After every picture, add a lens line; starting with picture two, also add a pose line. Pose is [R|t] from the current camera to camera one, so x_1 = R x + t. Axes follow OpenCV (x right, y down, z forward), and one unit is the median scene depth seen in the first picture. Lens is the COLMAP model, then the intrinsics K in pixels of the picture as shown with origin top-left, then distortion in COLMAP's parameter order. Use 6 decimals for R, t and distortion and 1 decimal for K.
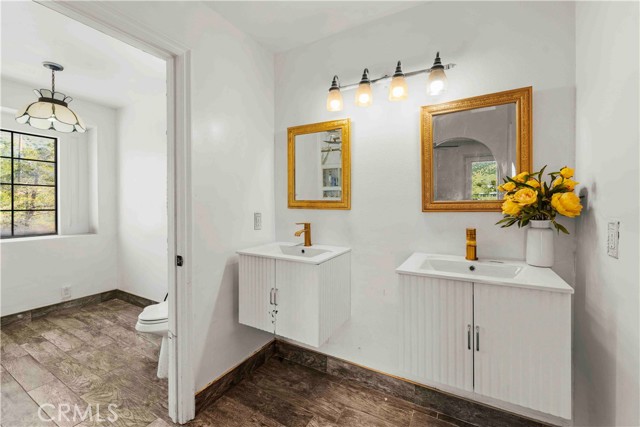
lens RADIAL K [[267.3, 0, 315.3], [0, 267.3, 207.0], [0, 0, 1]] dist [0.000182, -0.000124]
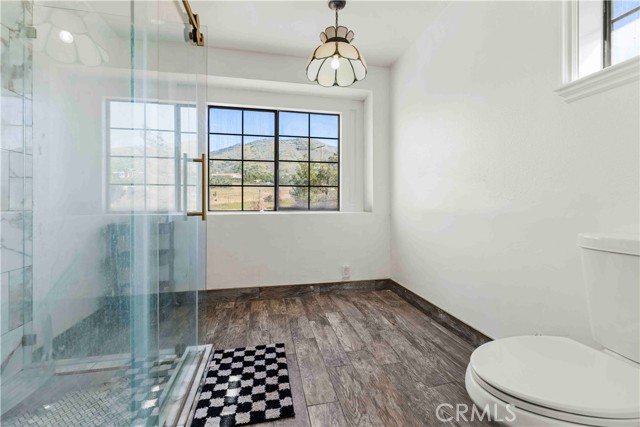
lens RADIAL K [[267.3, 0, 316.9], [0, 267.3, 208.9], [0, 0, 1]] dist [0.000182, -0.000124]
pose [[0.659440, 0.013172, -0.751642, -0.333184], [-0.004923, 0.999901, 0.013203, 0.097845], [0.751741, -0.005006, 0.659439, 0.344852]]
